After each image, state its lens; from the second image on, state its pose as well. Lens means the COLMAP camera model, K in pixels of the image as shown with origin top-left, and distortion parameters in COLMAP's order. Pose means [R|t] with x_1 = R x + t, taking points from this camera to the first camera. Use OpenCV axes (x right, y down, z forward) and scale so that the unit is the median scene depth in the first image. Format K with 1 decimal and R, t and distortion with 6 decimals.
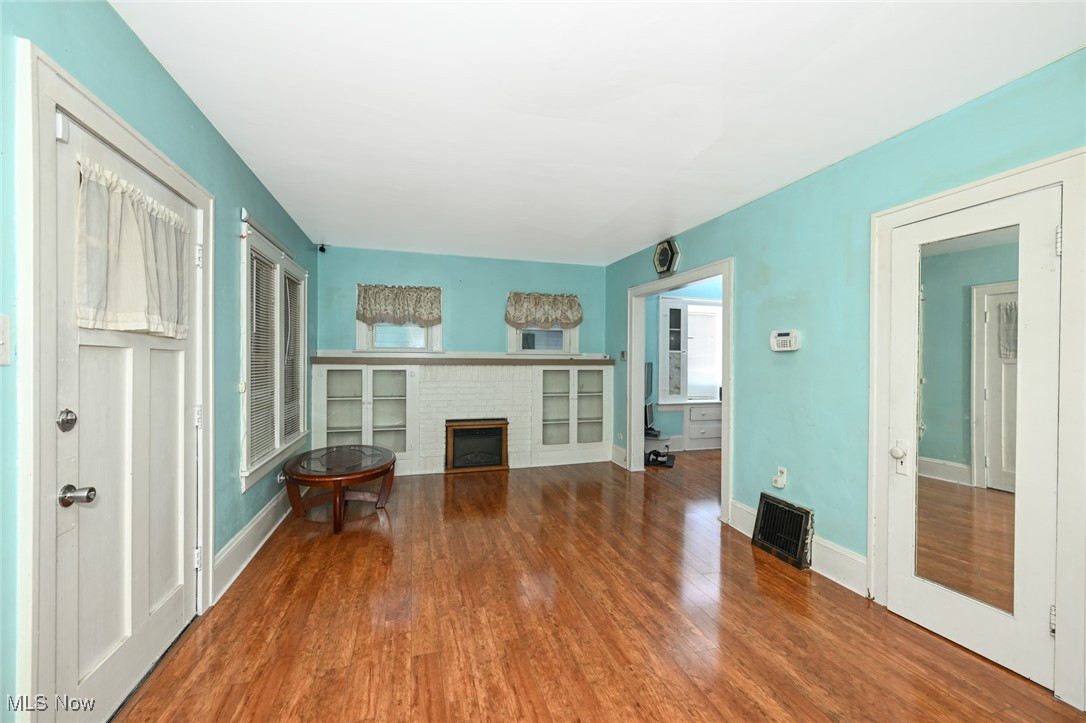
lens RADIAL K [[431.8, 0, 547.6], [0, 431.8, 361.3], [0, 0, 1]] dist [-0.006962, 0.000110]
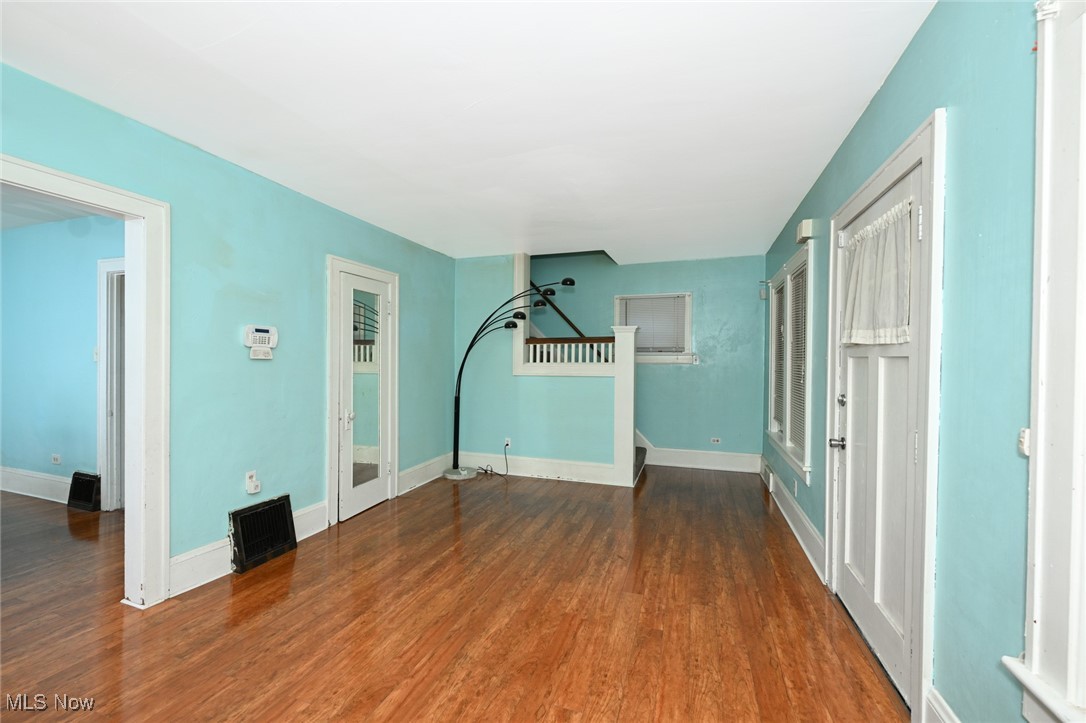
lens RADIAL K [[431.8, 0, 535.2], [0, 431.8, 361.1], [0, 0, 1]] dist [-0.006962, 0.000110]
pose [[-0.793939, -0.014330, 0.607828, -0.680678], [-0.012130, 0.999897, 0.007728, -0.011860], [-0.607876, -0.001237, -0.794031, 1.816776]]
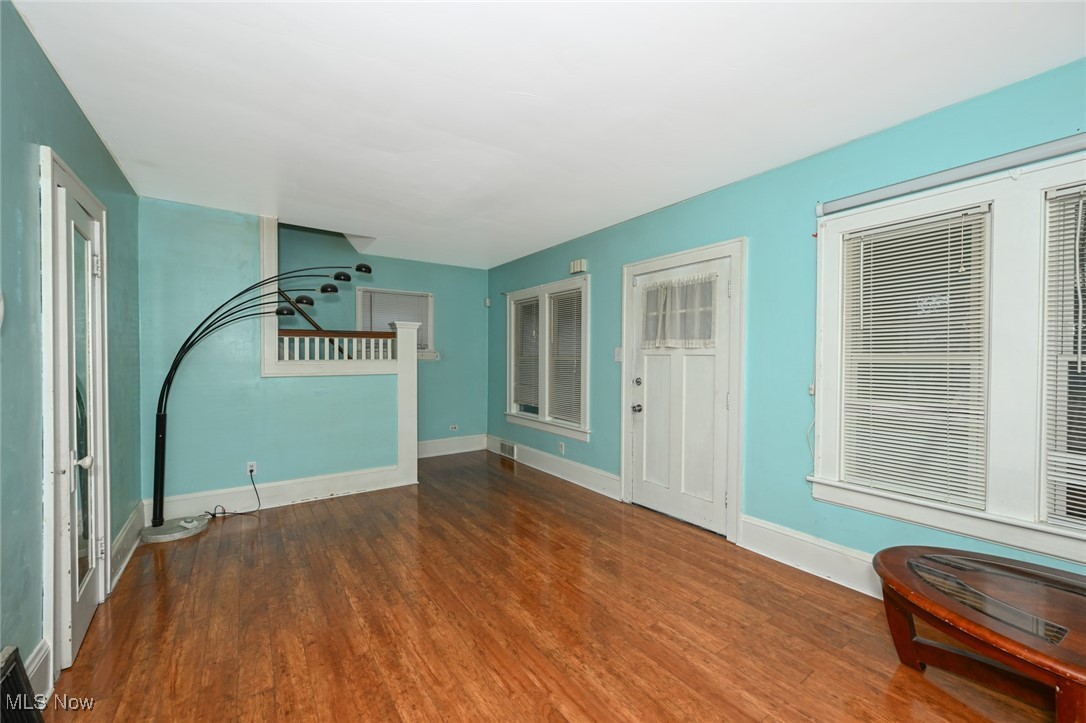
lens RADIAL K [[431.8, 0, 538.2], [0, 431.8, 363.0], [0, 0, 1]] dist [-0.006962, 0.000110]
pose [[-0.956960, -0.006793, -0.290142, 0.198812], [-0.010106, 0.999900, 0.009922, -0.003253], [0.290045, 0.012427, -0.956932, 2.027238]]
